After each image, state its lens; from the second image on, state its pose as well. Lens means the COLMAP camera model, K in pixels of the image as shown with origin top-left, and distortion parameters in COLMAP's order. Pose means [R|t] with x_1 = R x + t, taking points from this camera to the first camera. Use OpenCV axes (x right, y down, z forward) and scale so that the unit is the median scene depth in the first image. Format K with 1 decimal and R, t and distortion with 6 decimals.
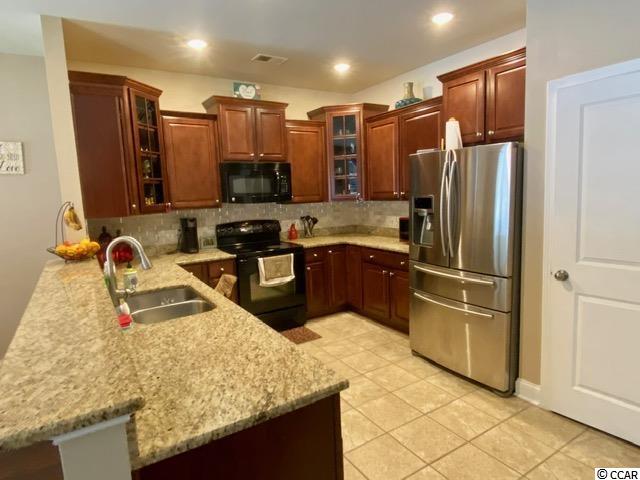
lens RADIAL K [[383.0, 0, 321.5], [0, 383.0, 241.9], [0, 0, 1]] dist [0.006432, -0.010920]
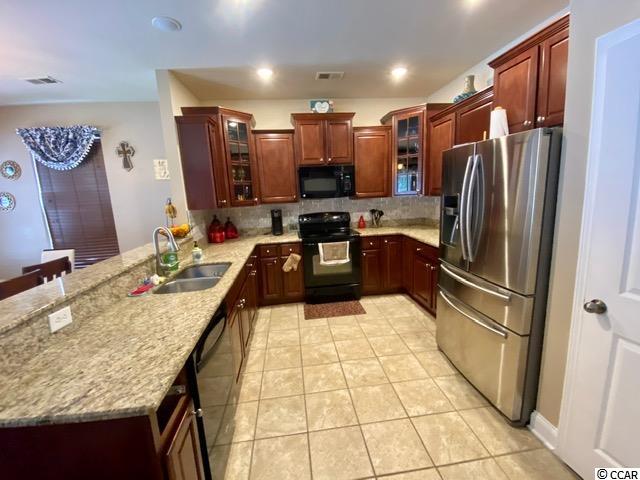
lens RADIAL K [[276.0, 0, 321.9], [0, 276.0, 241.2], [0, 0, 1]] dist [-0.003783, -0.007821]
pose [[0.903912, 0.073907, -0.421285, 0.254395], [-0.045144, 0.995942, 0.077860, -0.039366], [0.425330, -0.051361, 0.903580, 0.216108]]
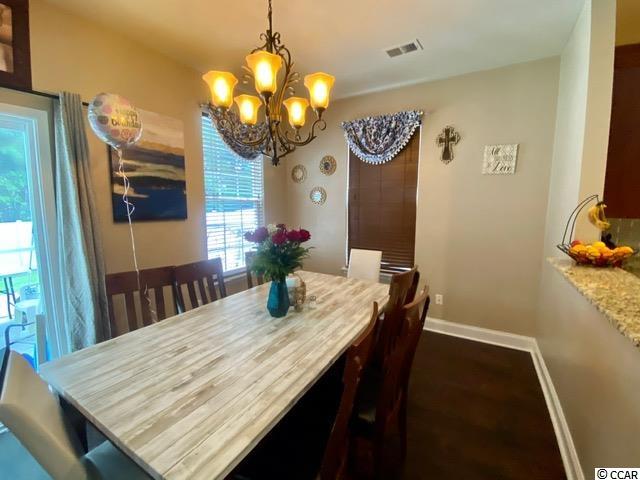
lens RADIAL K [[266.0, 0, 321.2], [0, 266.0, 240.2], [0, 0, 1]] dist [0.008538, -0.012725]
pose [[0.469096, 0.150215, -0.870279, -0.330417], [-0.137031, 0.985874, 0.096306, 0.015174], [0.872452, 0.074078, 0.483053, 0.152123]]
